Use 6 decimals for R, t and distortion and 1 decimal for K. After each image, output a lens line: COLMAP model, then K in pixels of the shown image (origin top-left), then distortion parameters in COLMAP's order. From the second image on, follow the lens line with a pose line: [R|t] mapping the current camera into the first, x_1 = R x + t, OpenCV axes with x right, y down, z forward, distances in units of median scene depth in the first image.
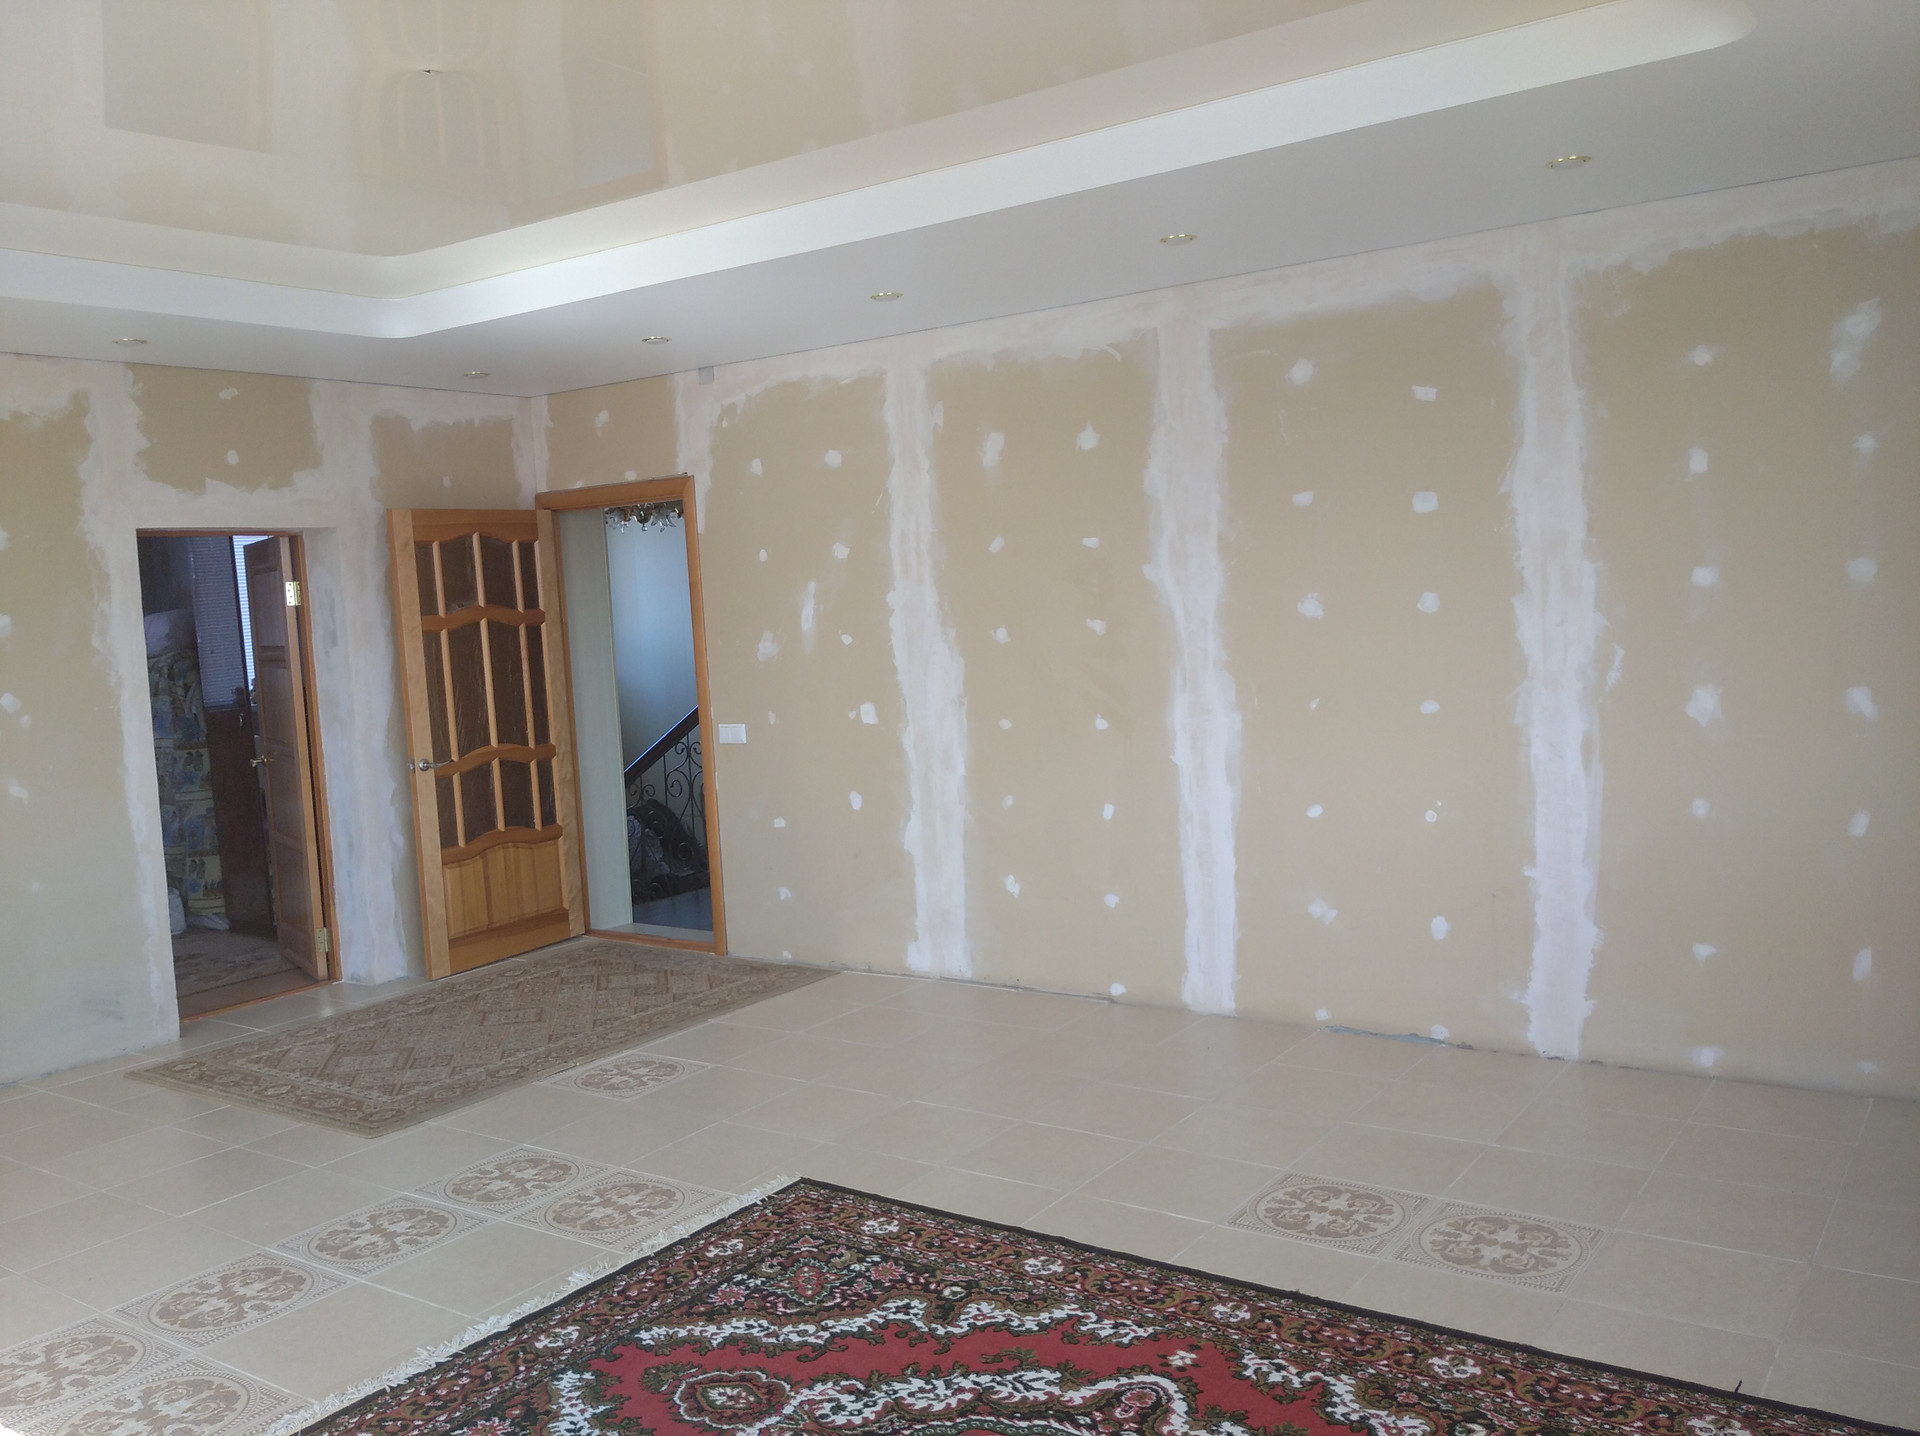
lens RADIAL K [[1590.6, 0, 972.5], [0, 1590.6, 718.2], [0, 0, 1]] dist [0.066327, -0.178850]
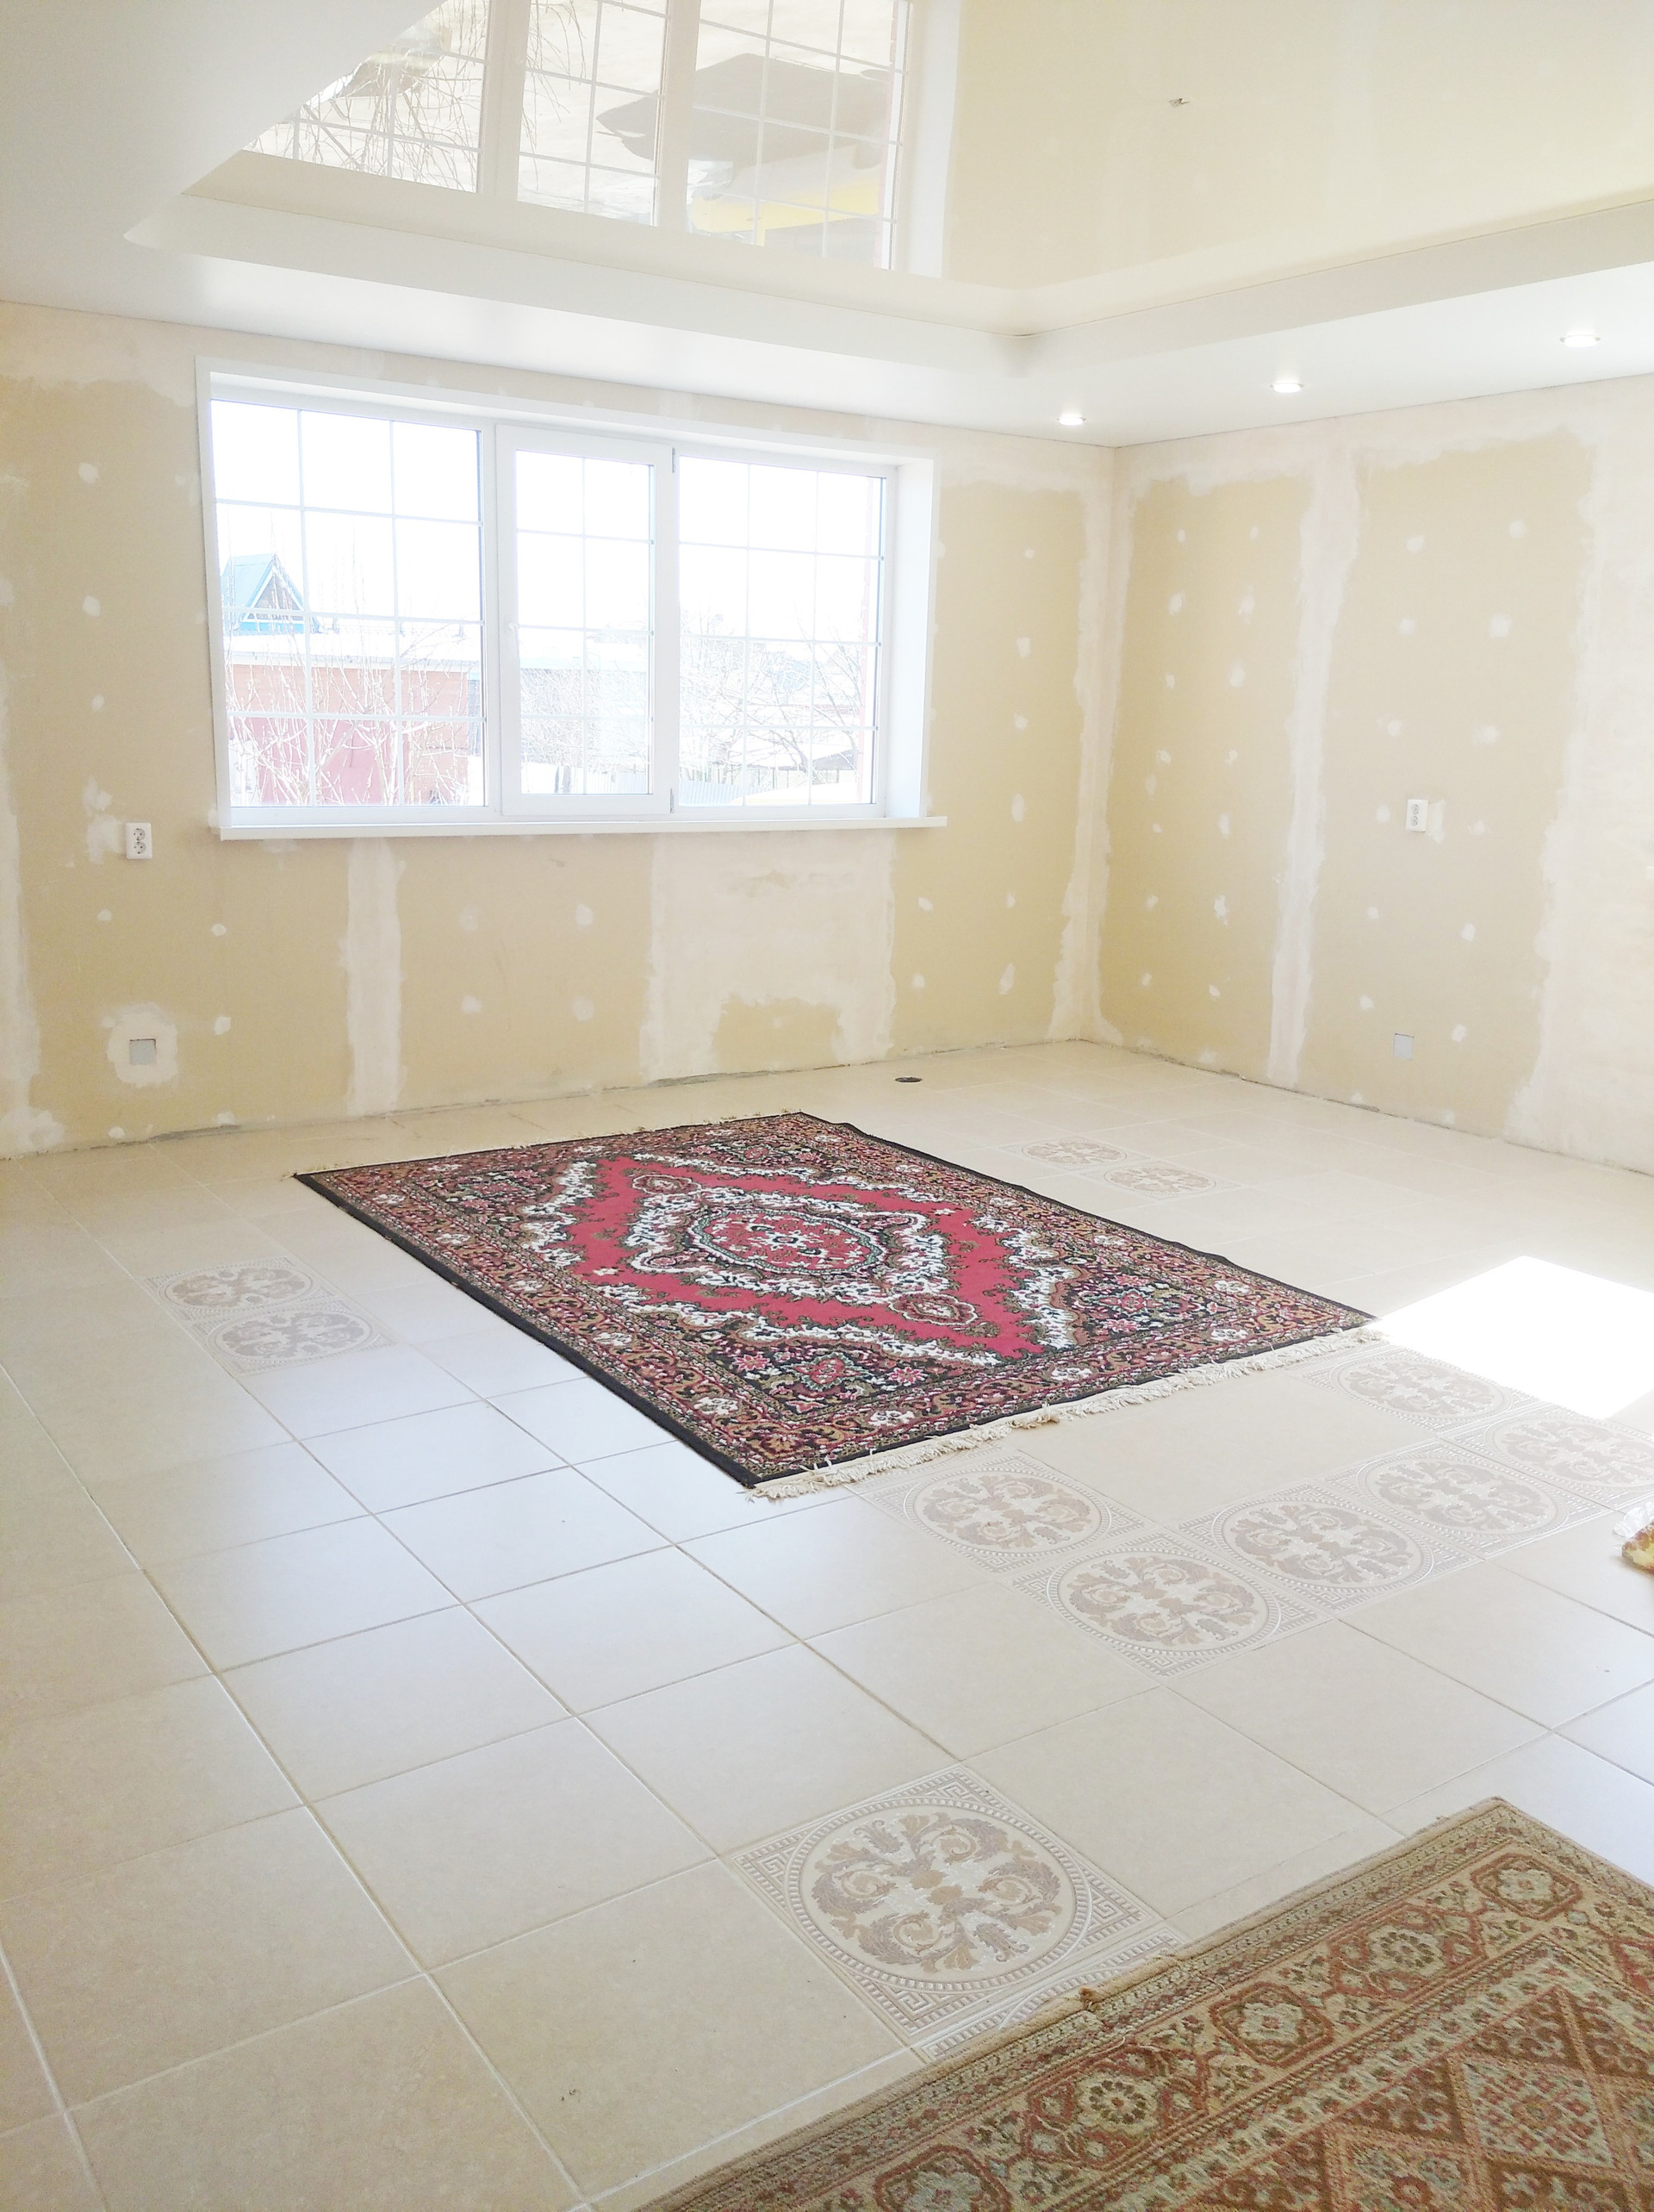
lens RADIAL K [[1832.3, 0, 827.0], [0, 1832.3, 1106.0], [0, 0, 1]] dist [0.066327, -0.178850]
pose [[-0.938556, -0.047216, 0.341881, -0.506692], [0.049542, 0.961906, 0.268852, -0.120662], [-0.341552, 0.269270, -0.900464, 2.069737]]
